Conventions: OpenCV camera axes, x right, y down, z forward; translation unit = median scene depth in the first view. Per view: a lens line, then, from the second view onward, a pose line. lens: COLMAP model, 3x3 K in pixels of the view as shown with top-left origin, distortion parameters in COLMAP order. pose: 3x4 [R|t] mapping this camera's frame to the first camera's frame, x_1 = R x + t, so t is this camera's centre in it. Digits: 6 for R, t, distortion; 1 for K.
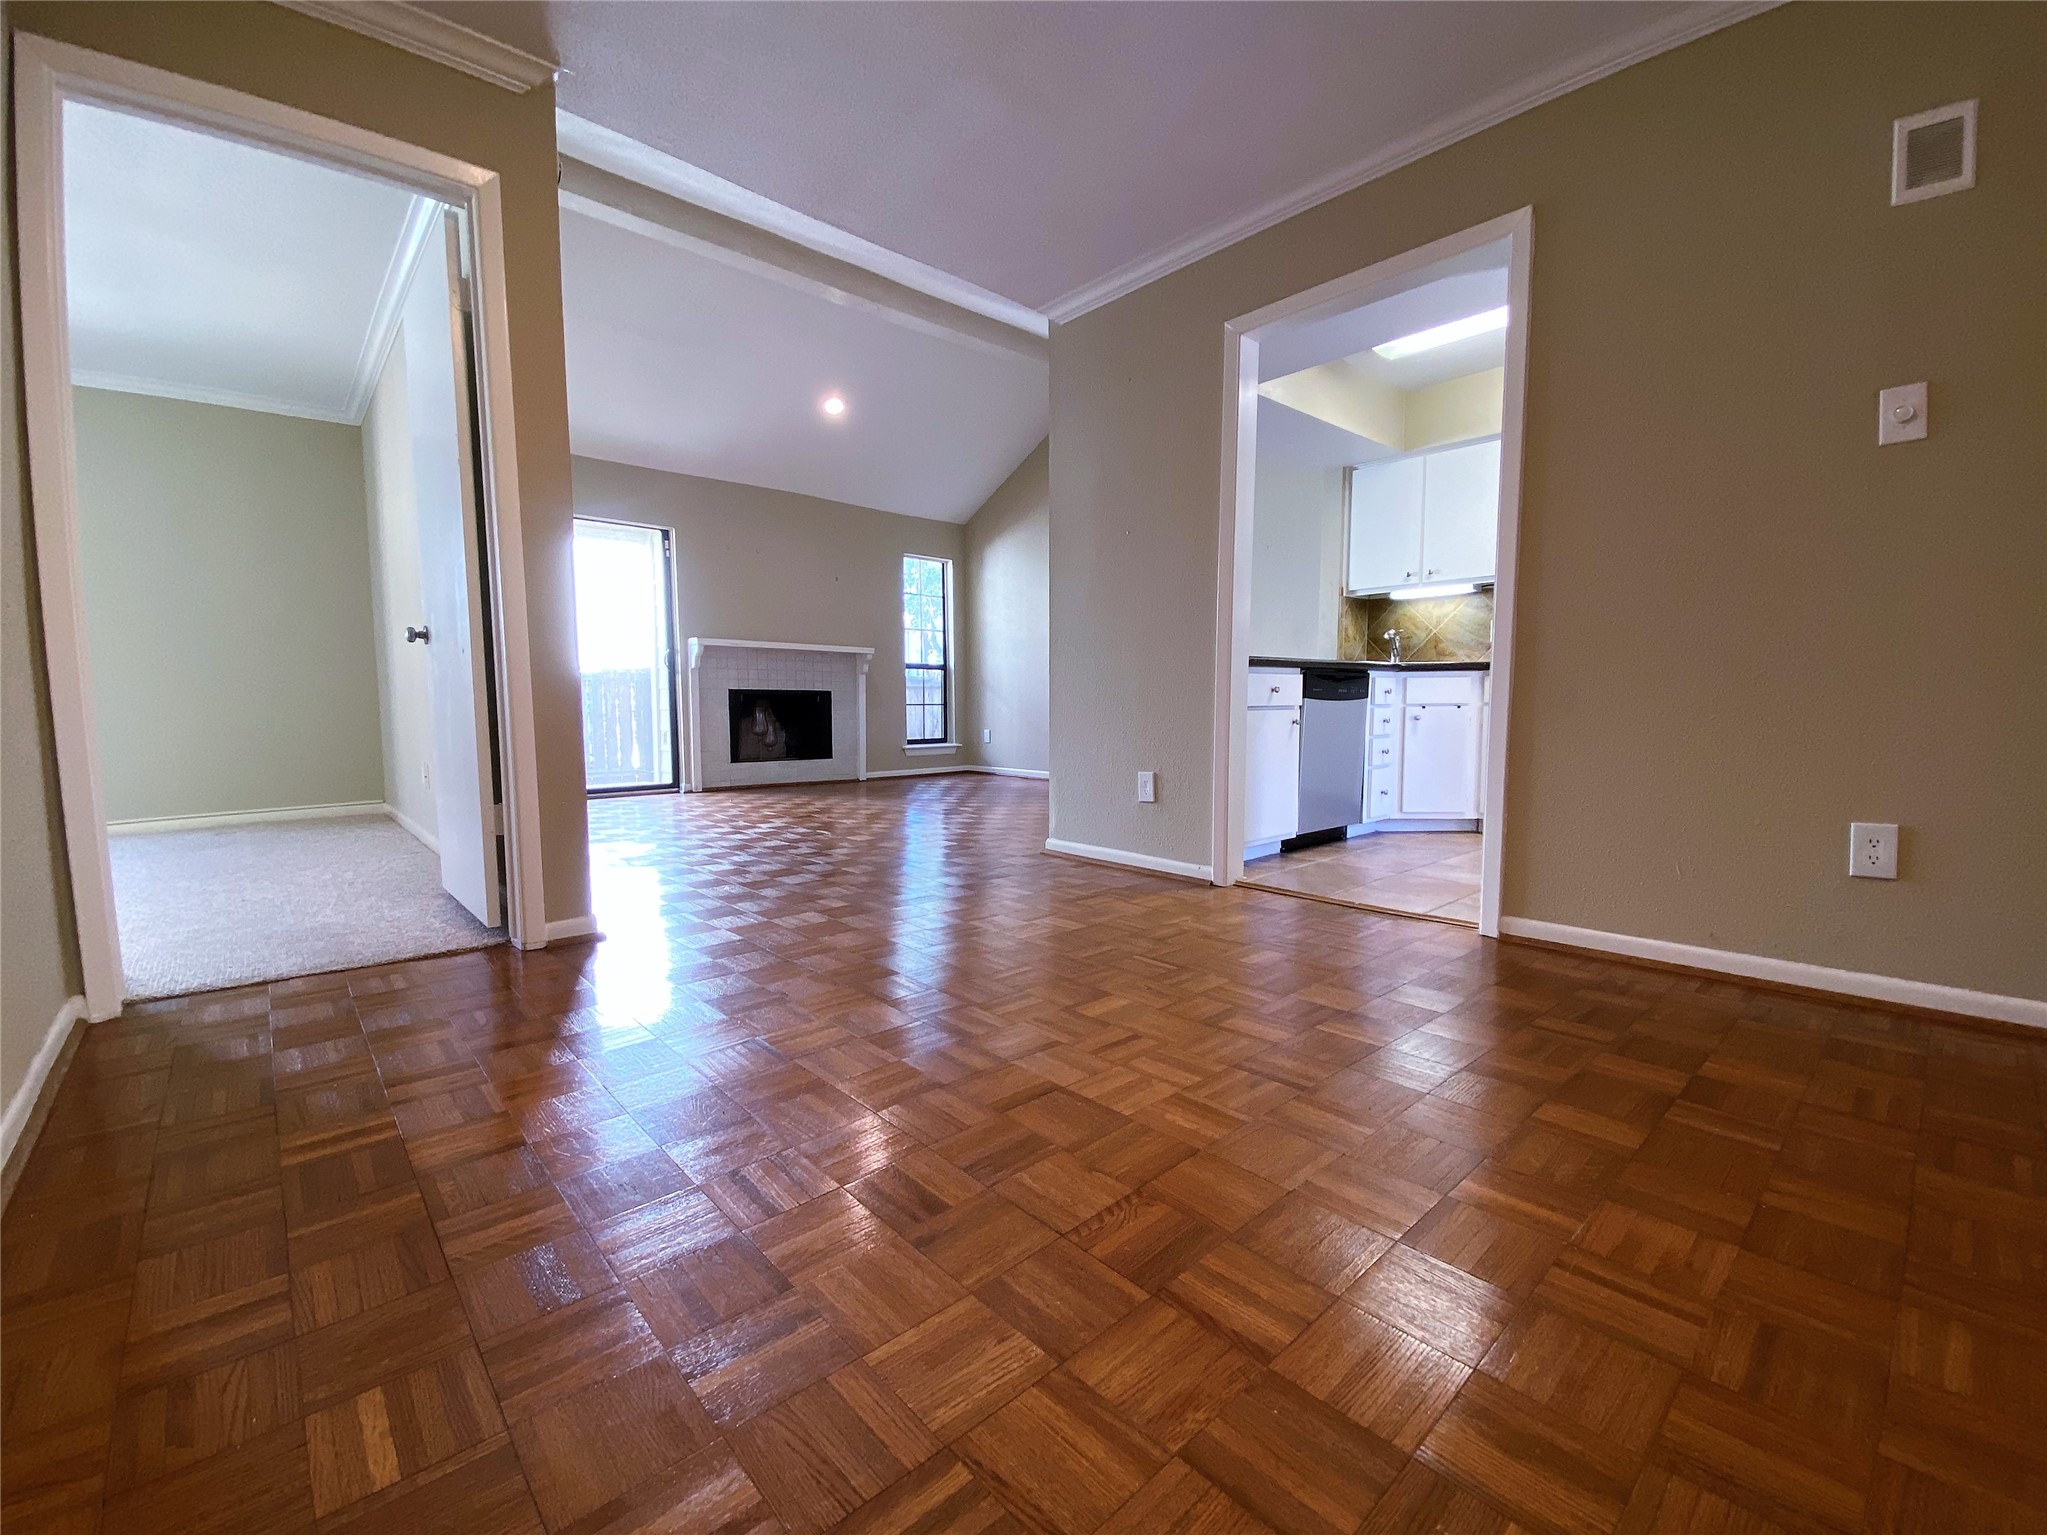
lens RADIAL K [[843.5, 0, 1023.9], [0, 843.5, 776.0], [0, 0, 1]] dist [0.028397, -0.023134]
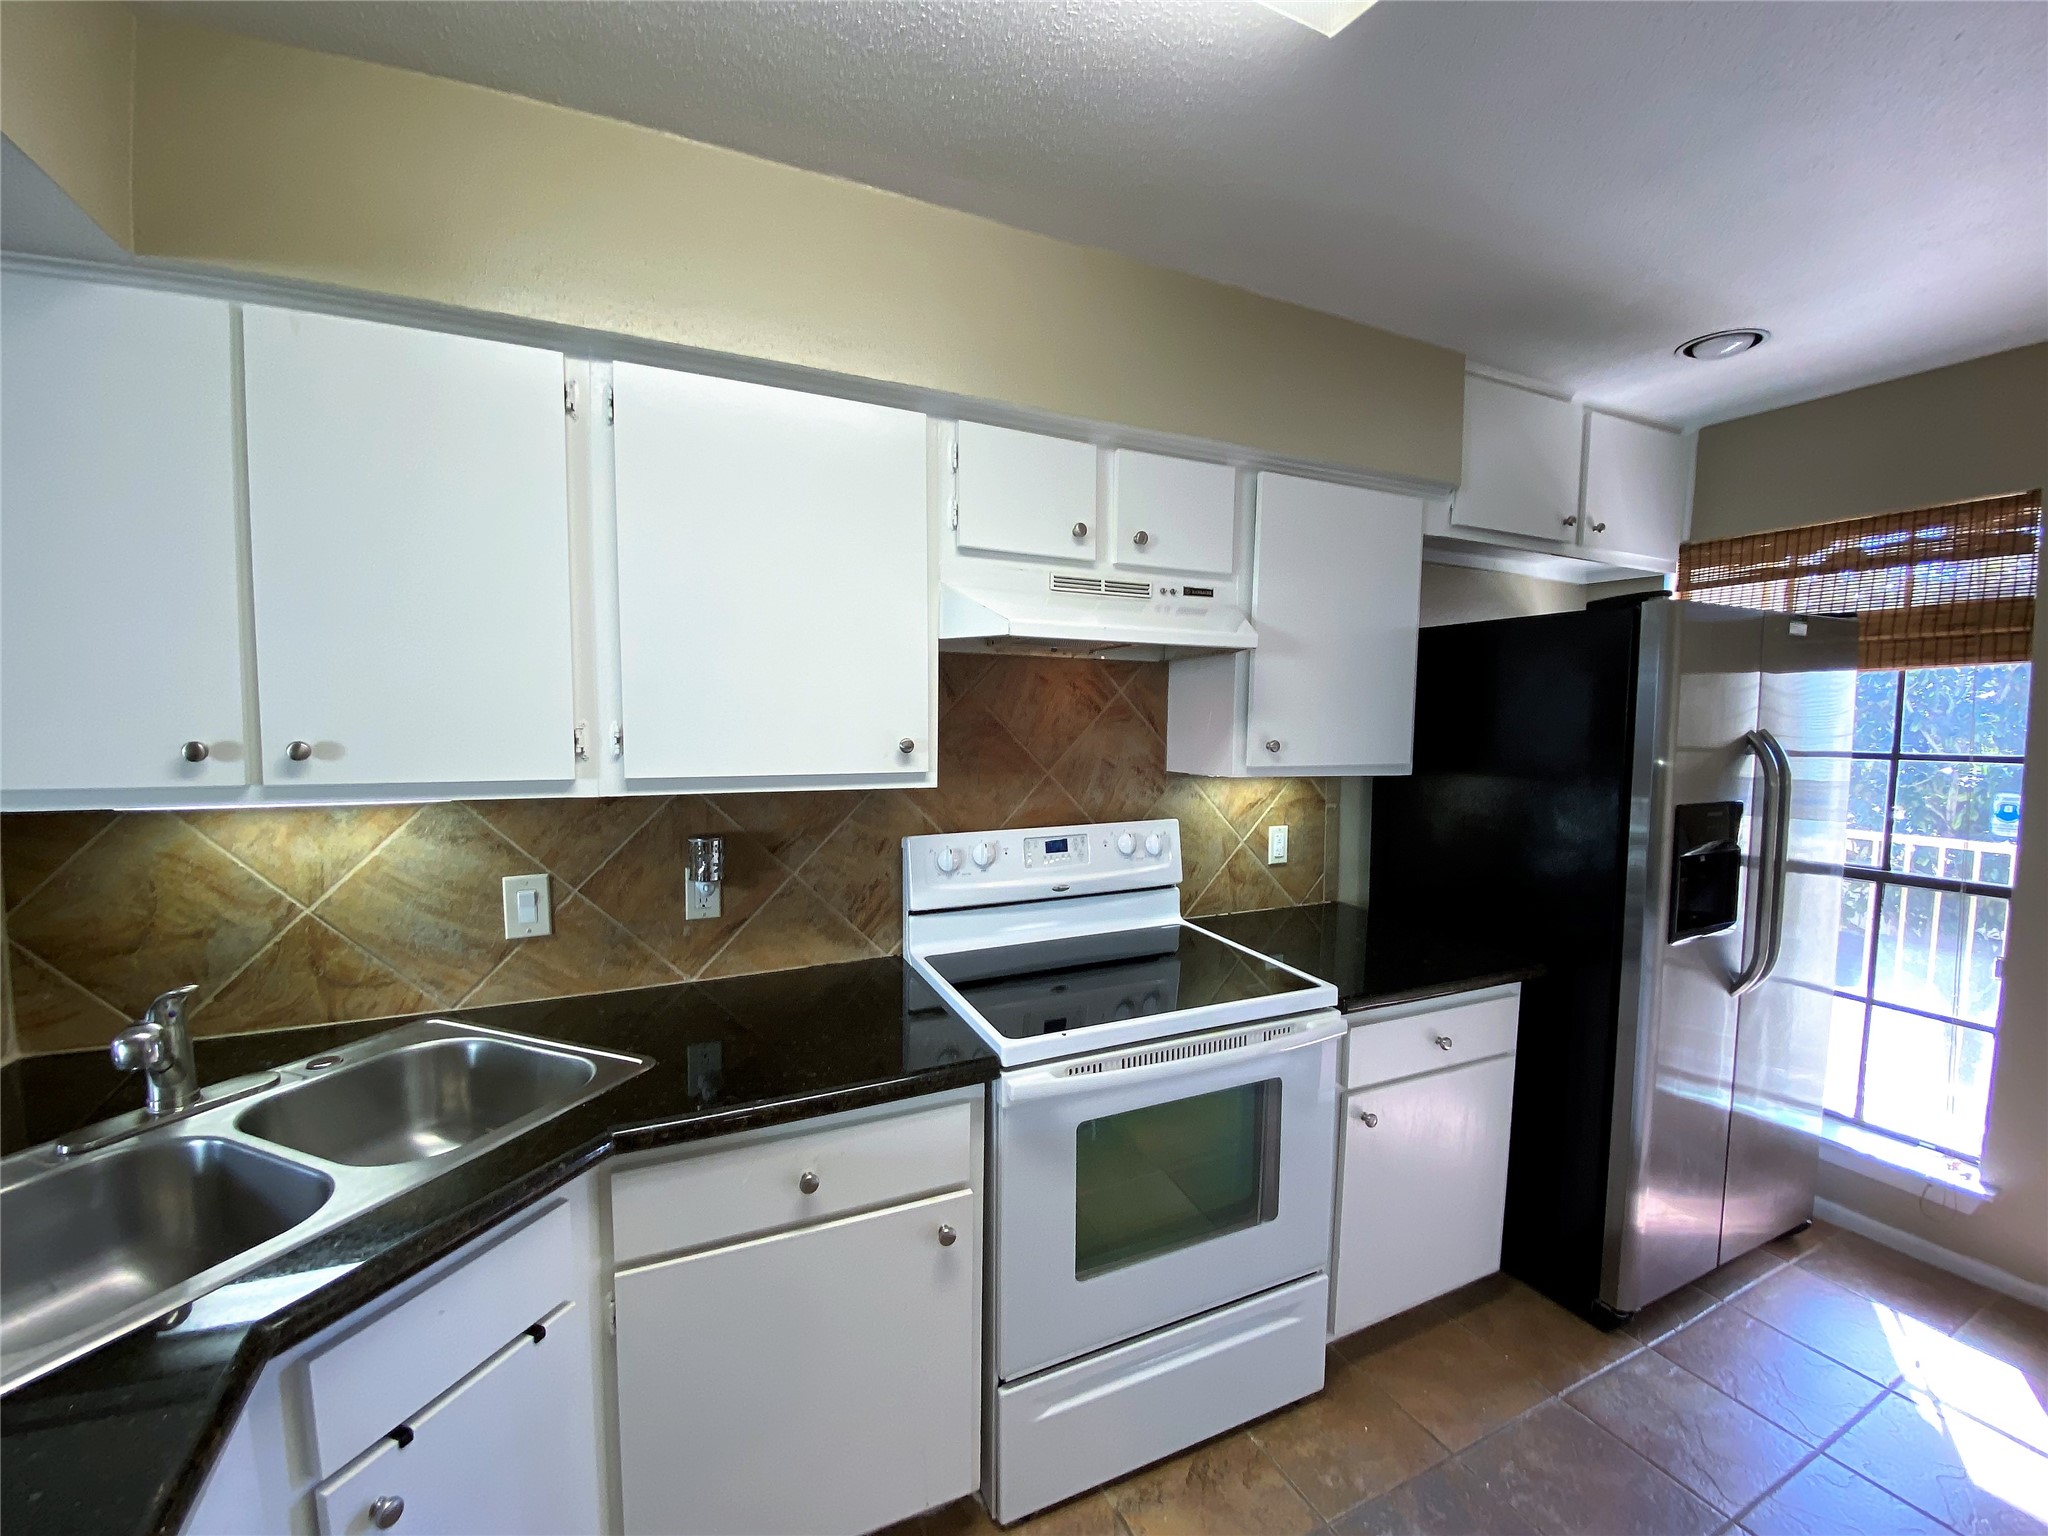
lens RADIAL K [[843.9, 0, 1024.4], [0, 843.9, 776.5], [0, 0, 1]] dist [0.028397, -0.023134]
pose [[0.307624, -0.054835, 0.949927, 0.346953], [0.077635, 0.996456, 0.032380, -0.263882], [-0.948335, 0.063787, 0.310791, 0.827581]]
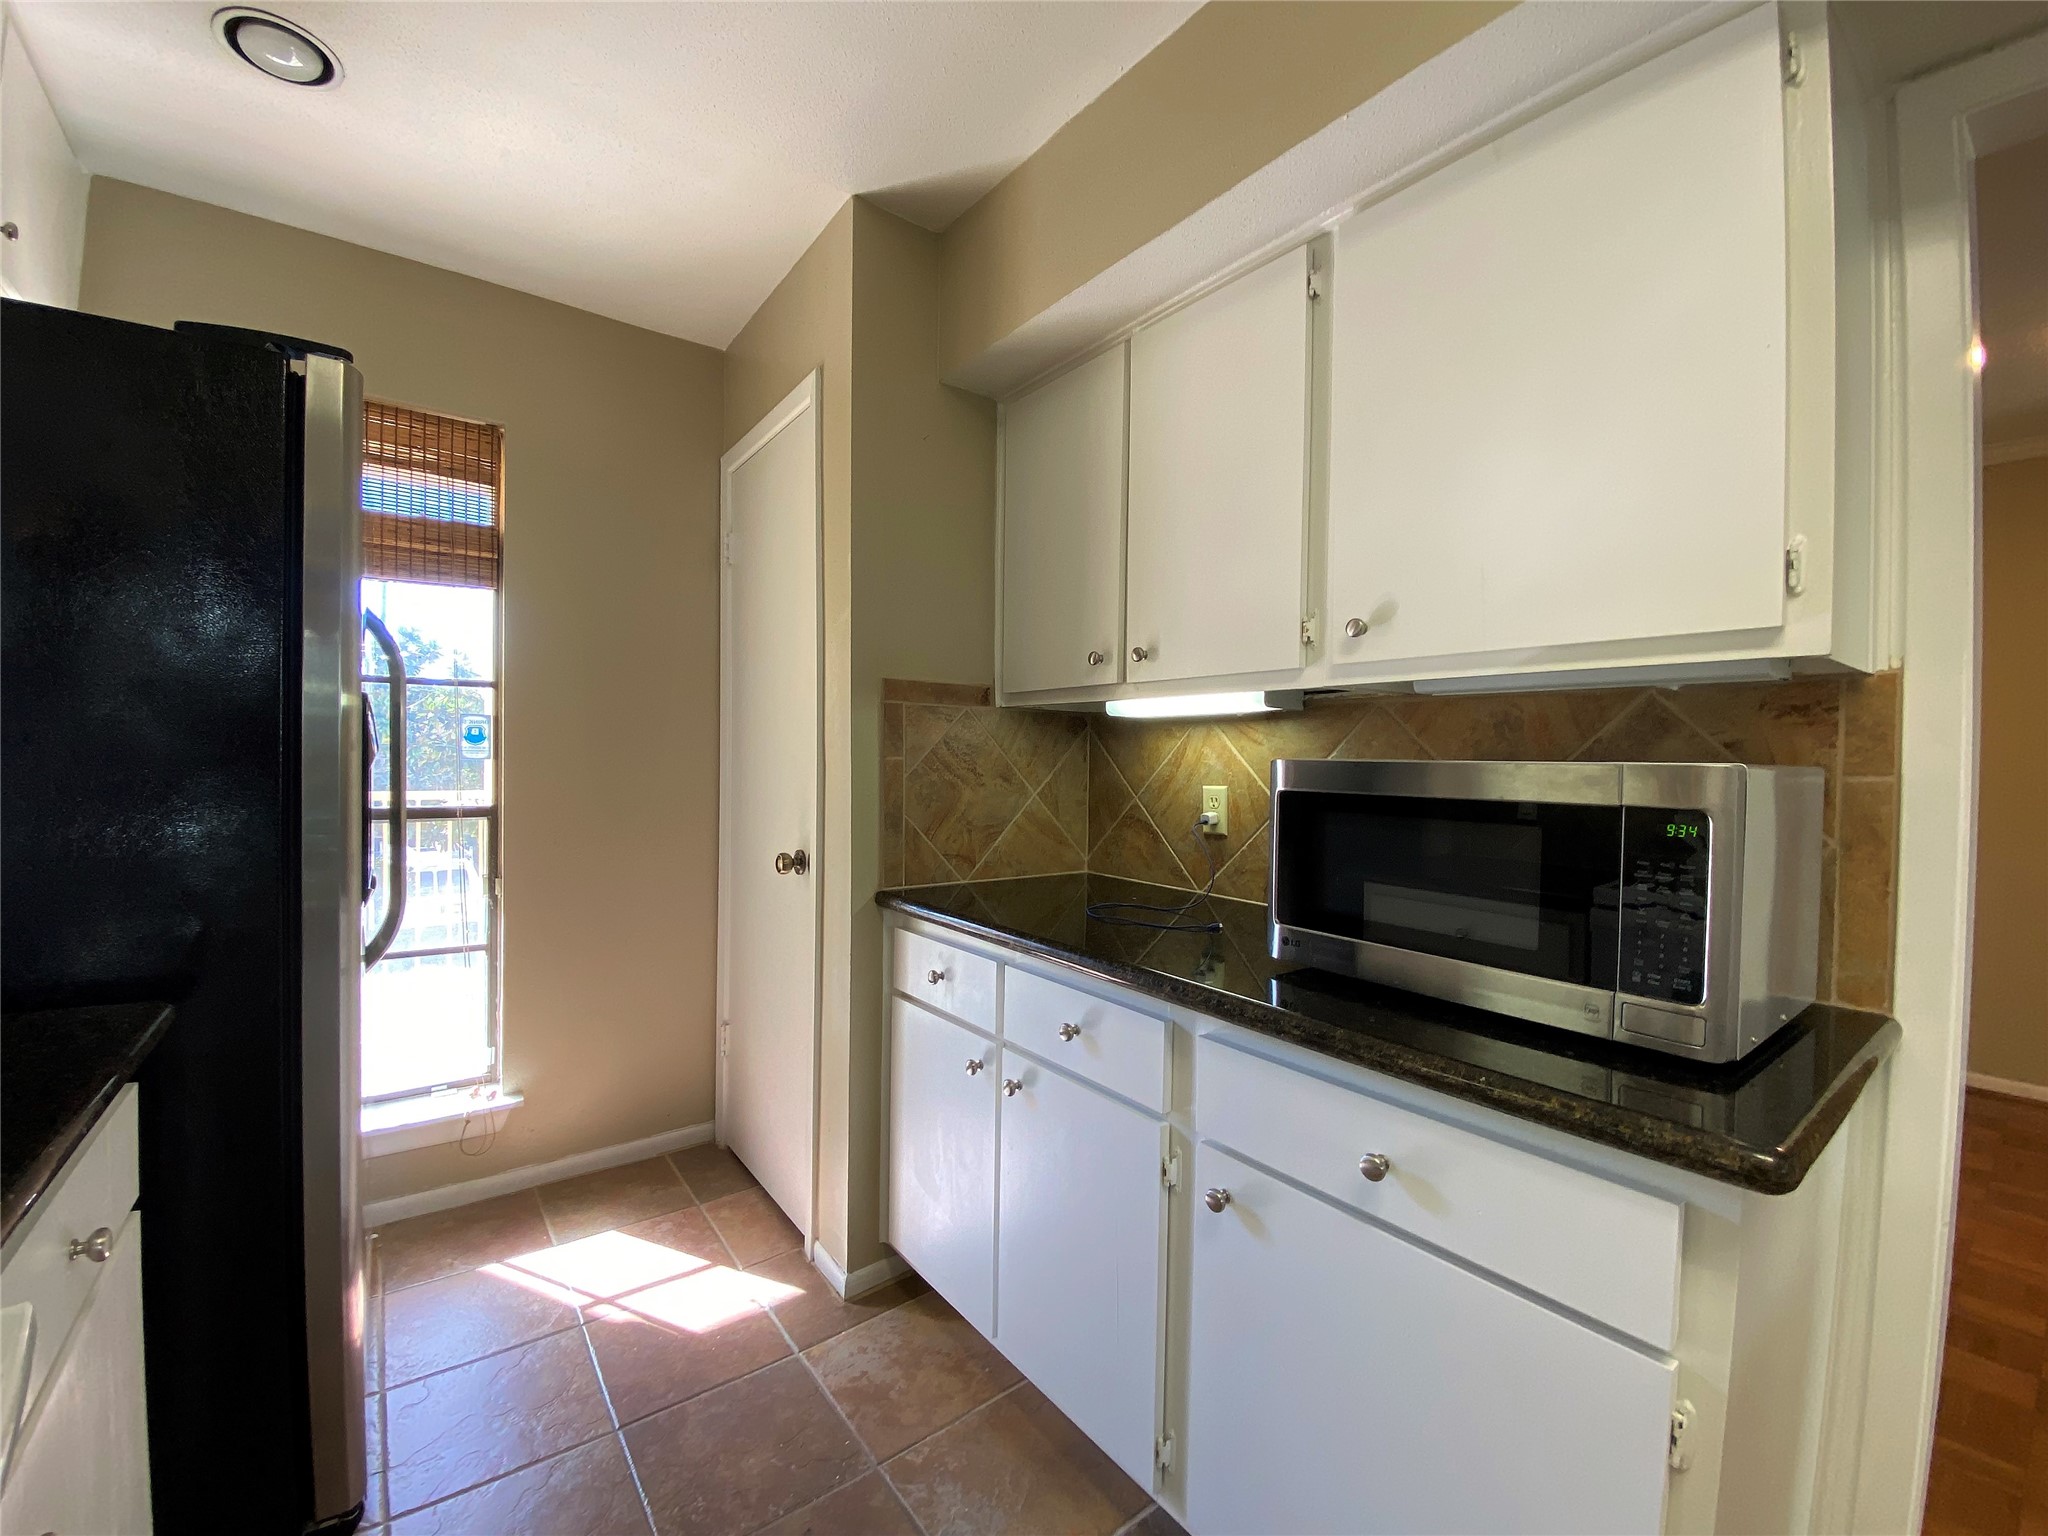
lens RADIAL K [[843.9, 0, 1024.4], [0, 843.9, 776.5], [0, 0, 1]] dist [0.028397, -0.023134]
pose [[-0.995005, -0.010135, 0.099311, 0.634002], [0.000986, 0.993787, 0.111291, -0.209181], [-0.099822, 0.110833, -0.988813, 0.922906]]
